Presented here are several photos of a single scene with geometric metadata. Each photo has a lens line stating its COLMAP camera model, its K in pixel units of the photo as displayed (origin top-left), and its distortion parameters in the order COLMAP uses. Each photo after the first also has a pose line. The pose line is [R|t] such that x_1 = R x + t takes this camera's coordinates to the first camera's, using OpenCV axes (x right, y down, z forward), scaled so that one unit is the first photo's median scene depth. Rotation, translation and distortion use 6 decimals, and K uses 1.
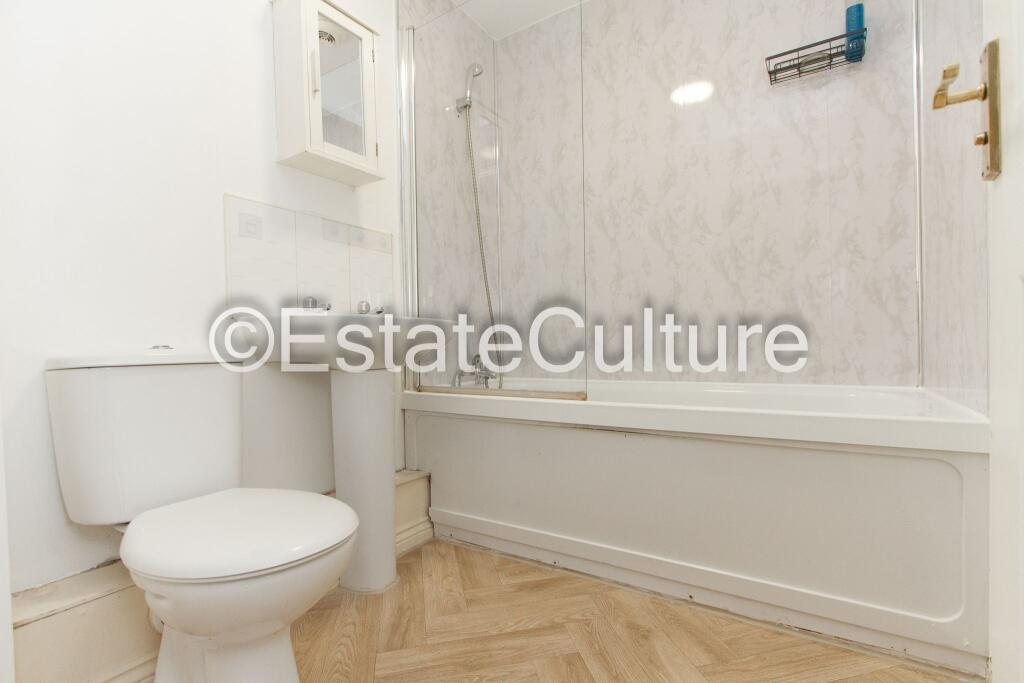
lens RADIAL K [[474.6, 0, 510.1], [0, 474.6, 356.4], [0, 0, 1]] dist [-0.000526, -0.000048]
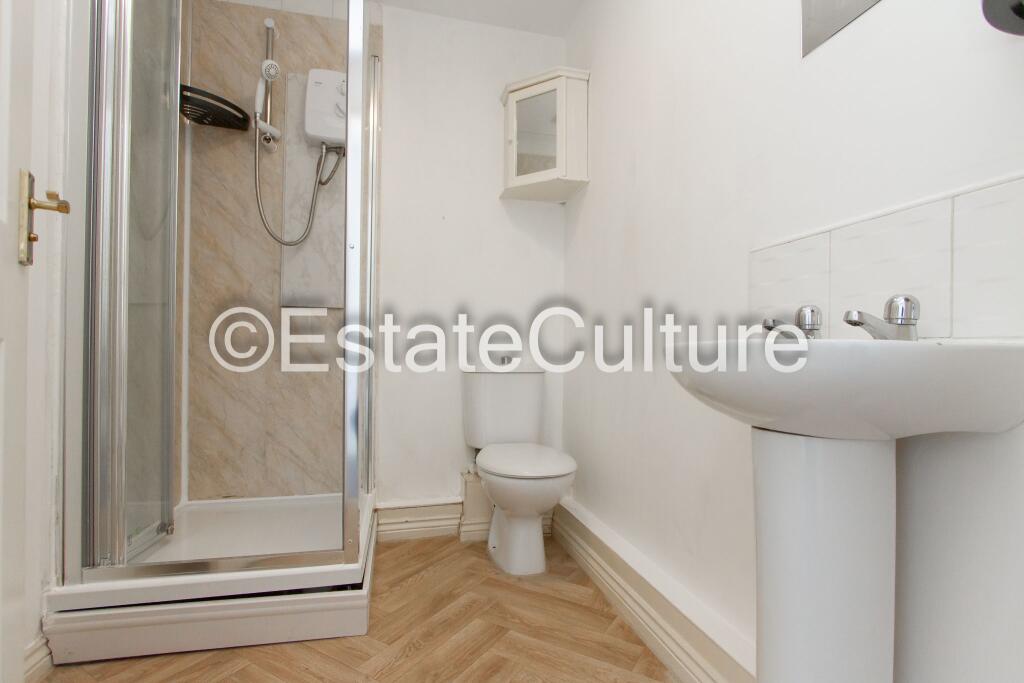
lens RADIAL K [[474.6, 0, 510.1], [0, 474.6, 356.4], [0, 0, 1]] dist [-0.000526, -0.000048]
pose [[-0.704318, -0.003160, -0.709878, 0.768182], [-0.003889, 0.999992, -0.000593, -0.051431], [0.709874, 0.002343, -0.704324, 2.061806]]
